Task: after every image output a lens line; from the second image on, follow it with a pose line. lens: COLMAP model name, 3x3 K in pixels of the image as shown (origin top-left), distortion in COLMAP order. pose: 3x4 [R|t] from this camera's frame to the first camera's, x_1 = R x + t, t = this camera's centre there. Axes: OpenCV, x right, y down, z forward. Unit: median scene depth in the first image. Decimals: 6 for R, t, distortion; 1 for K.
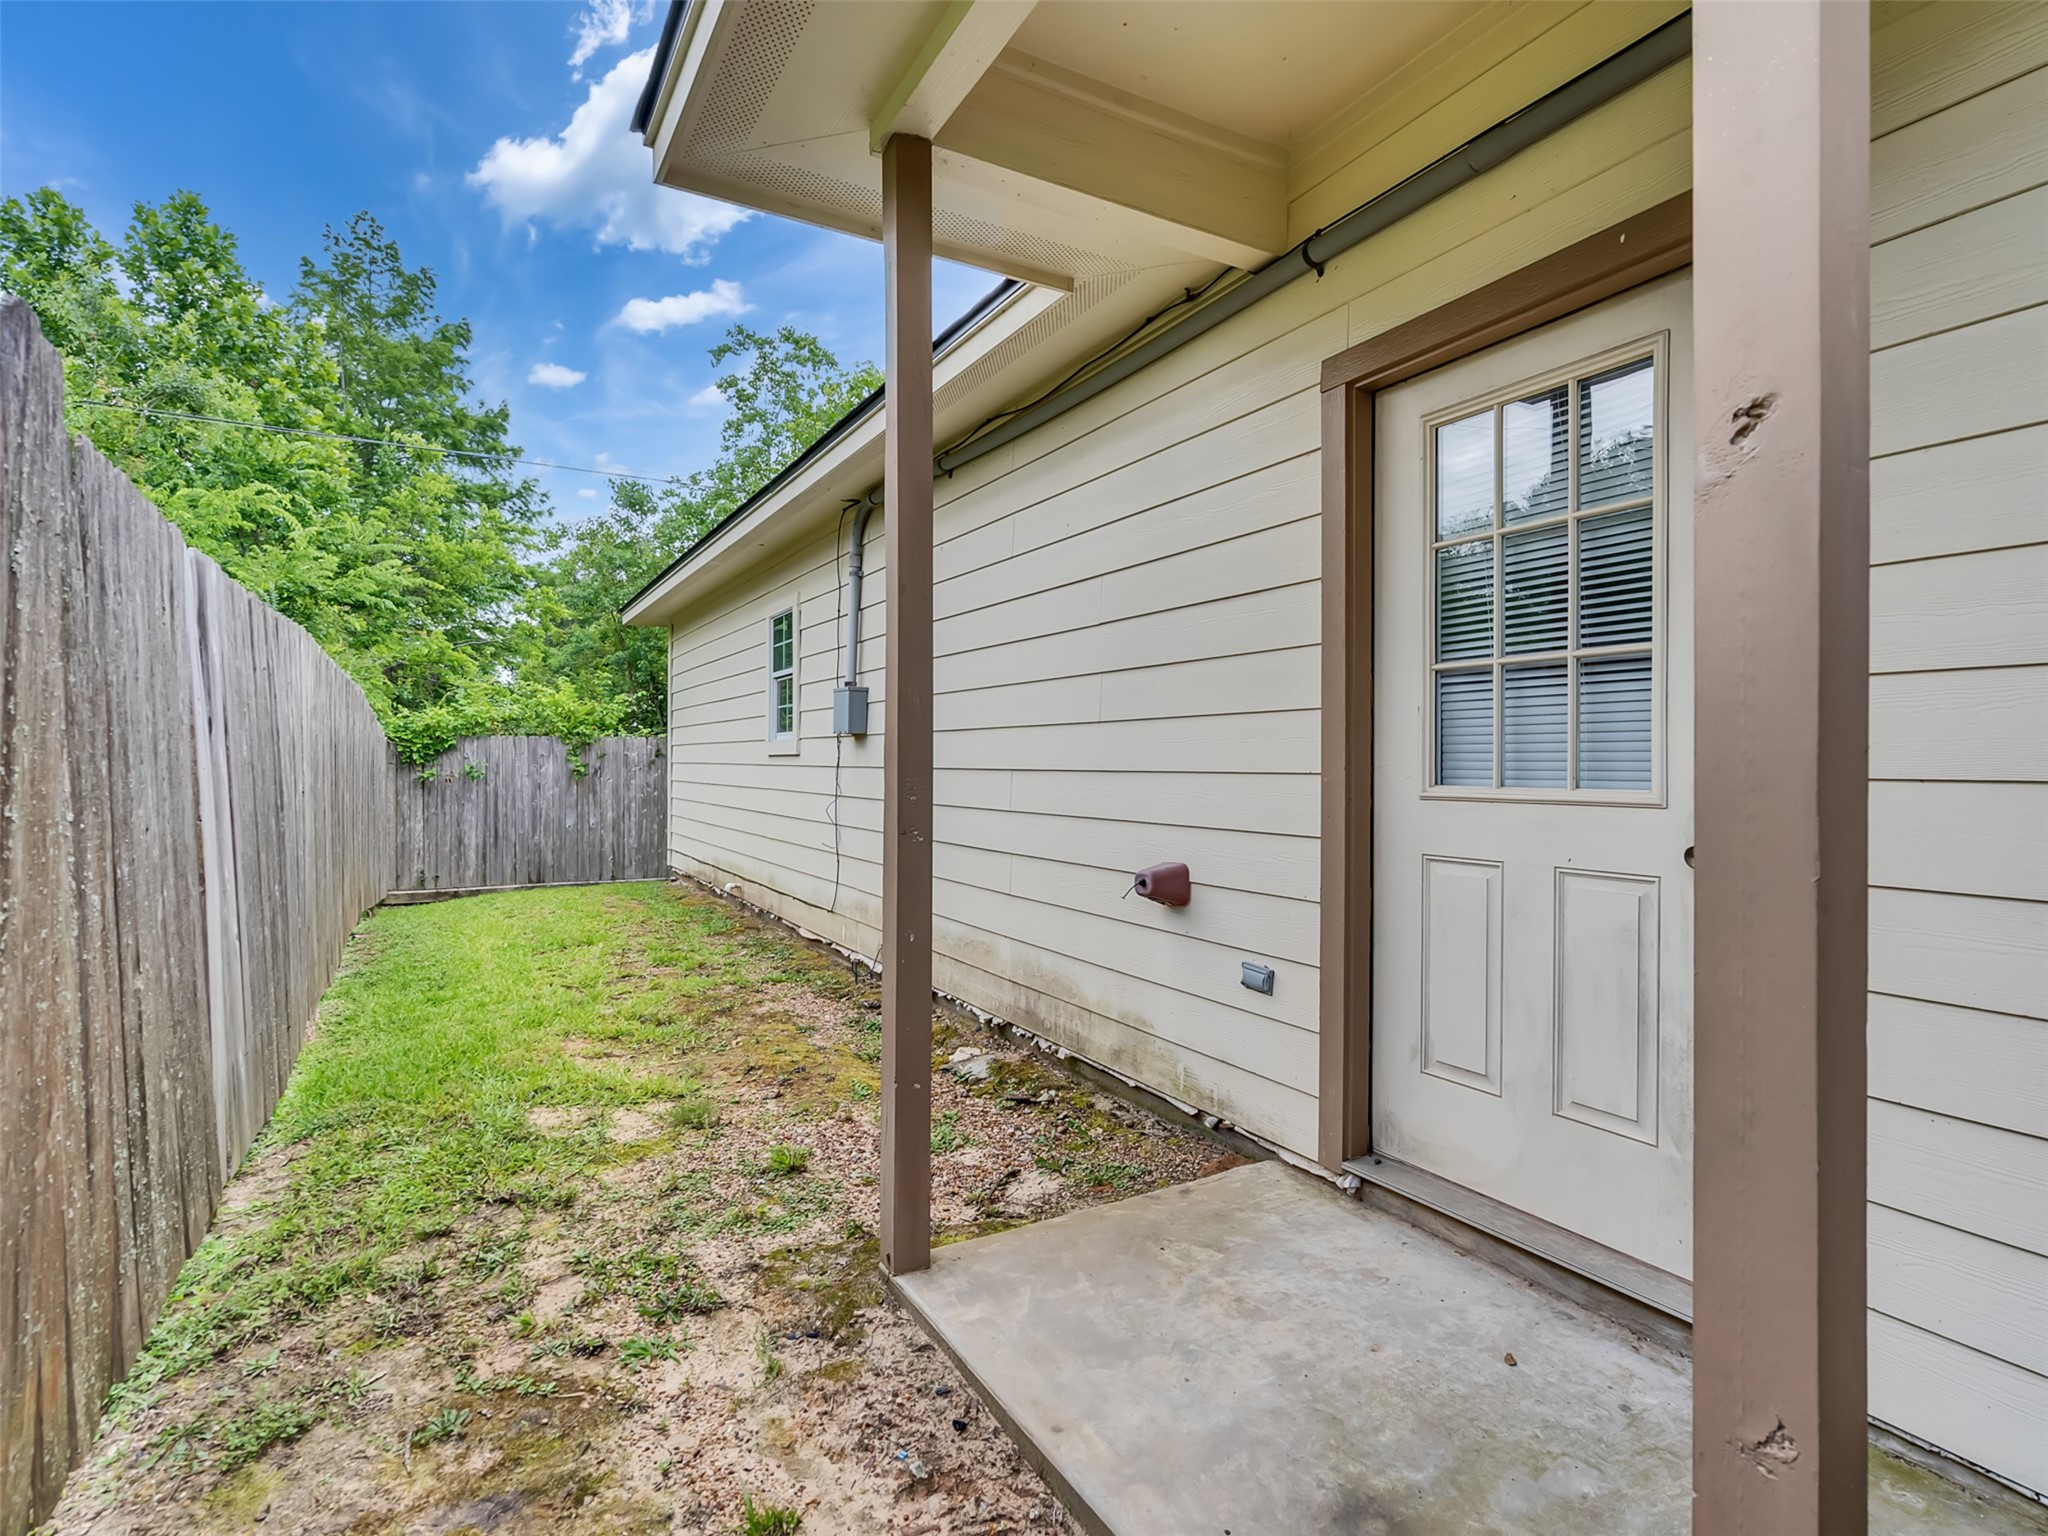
lens RADIAL K [[1044.7, 0, 996.6], [0, 1044.7, 776.7], [0, 0, 1]] dist [-0.007547, 0.004778]
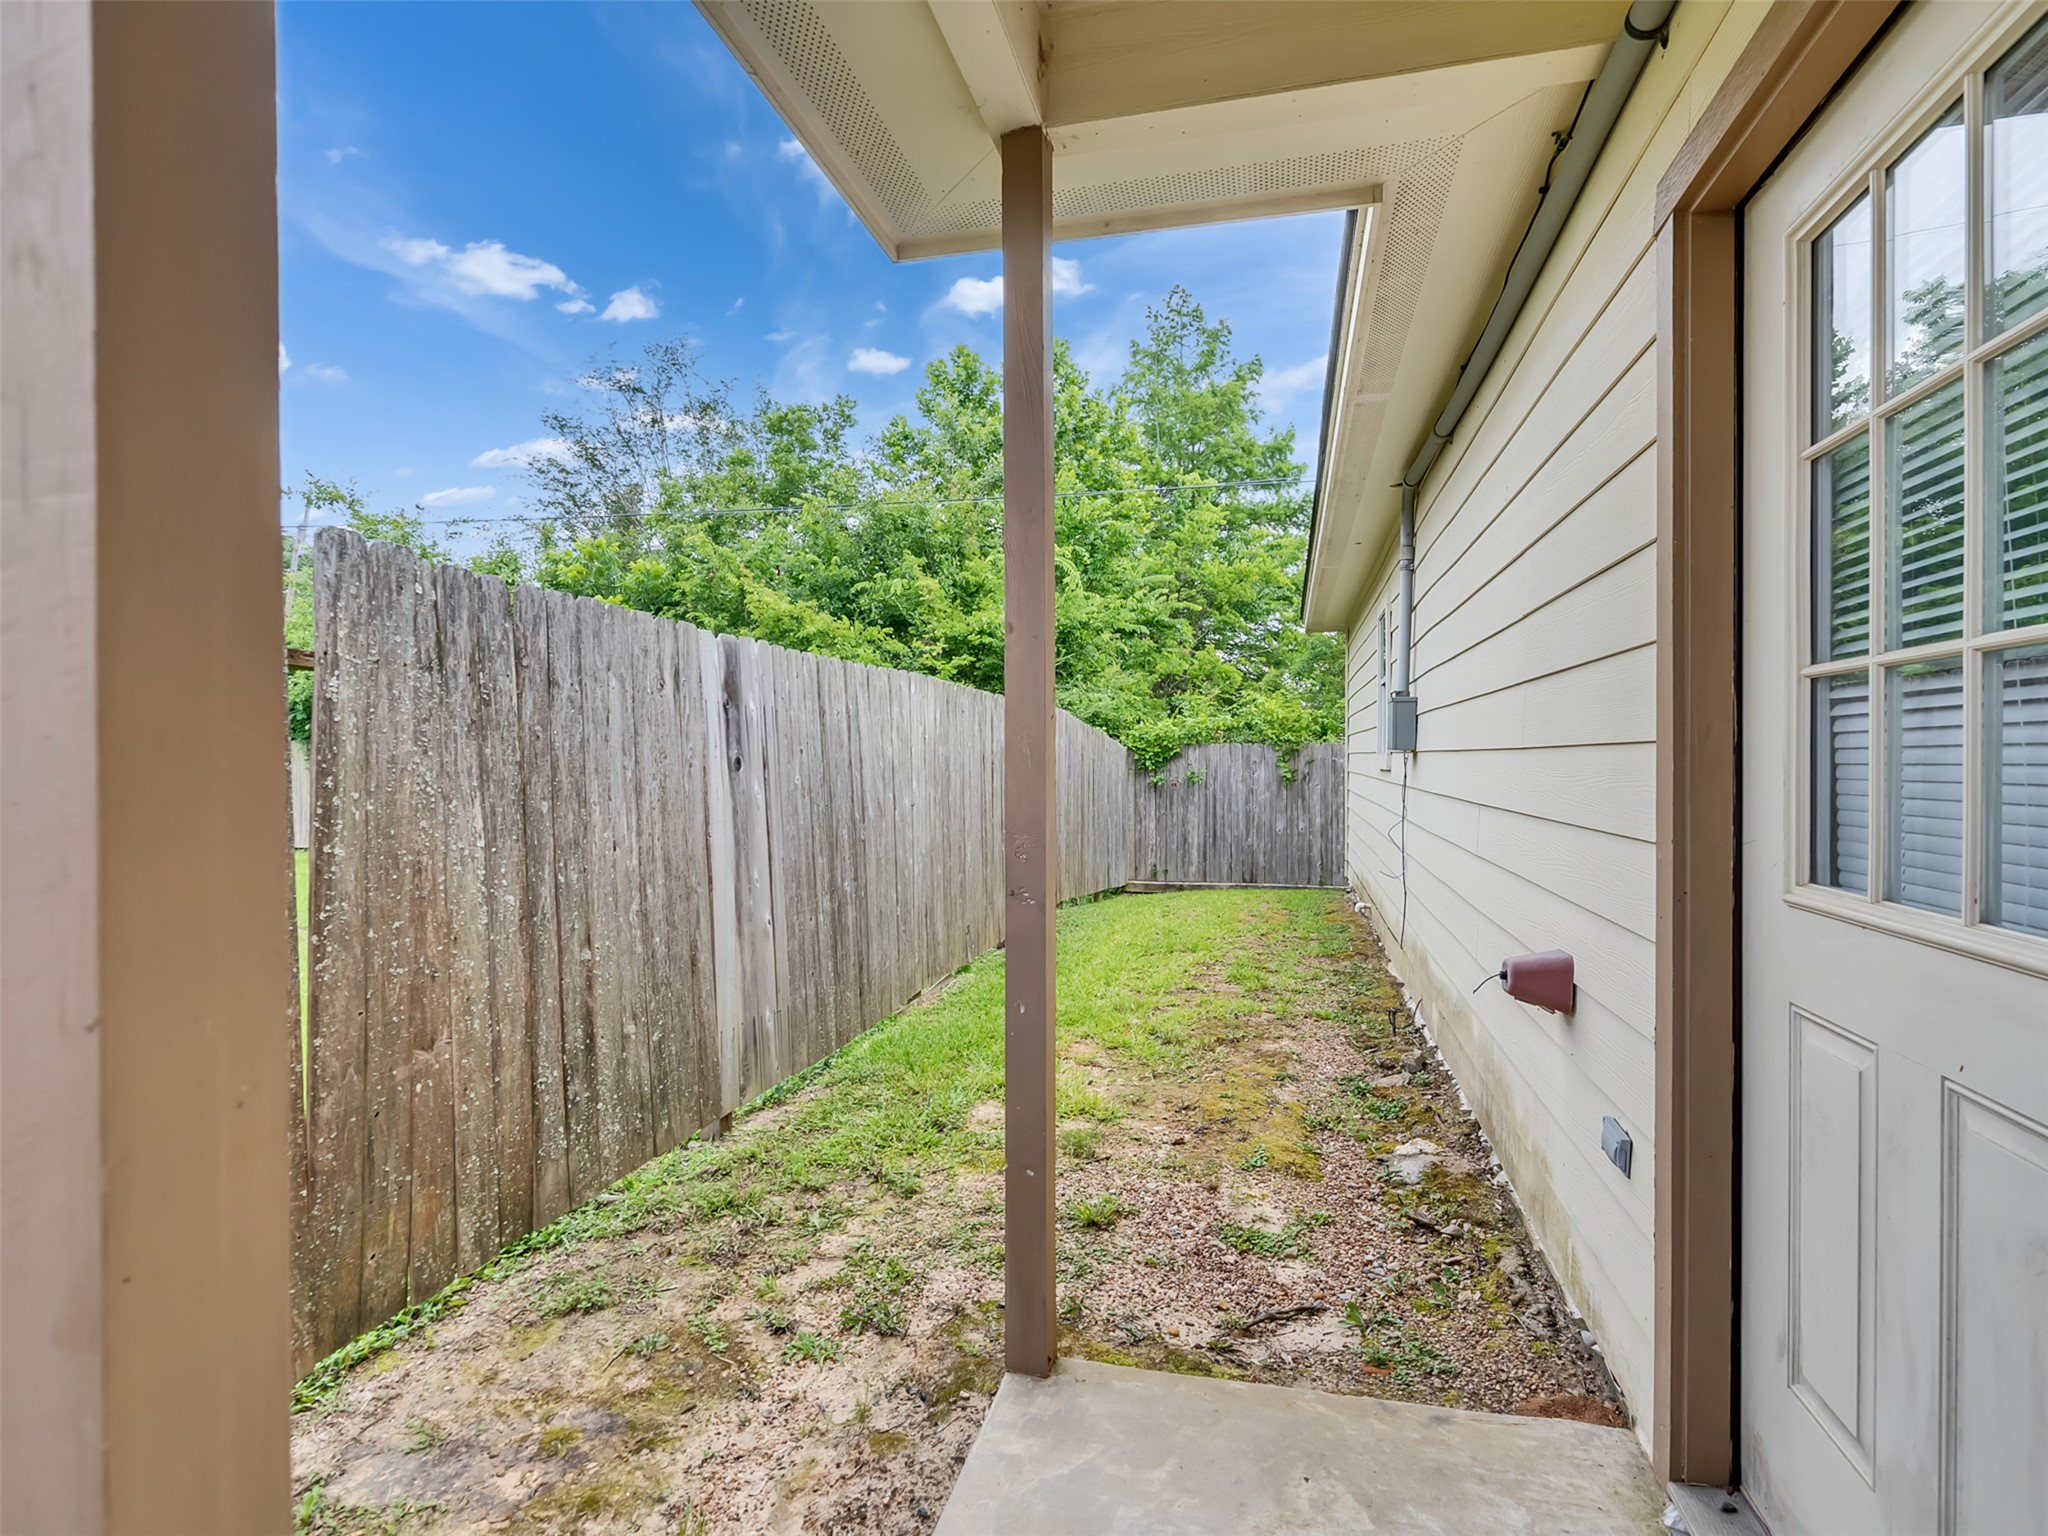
lens RADIAL K [[1044.7, 0, 1015.5], [0, 1044.7, 776.4], [0, 0, 1]] dist [-0.007547, 0.004778]
pose [[0.729512, 0.008018, -0.683921, 0.301139], [-0.005044, 0.999967, 0.006342, -0.030965], [0.683950, -0.001177, 0.729528, 0.186098]]
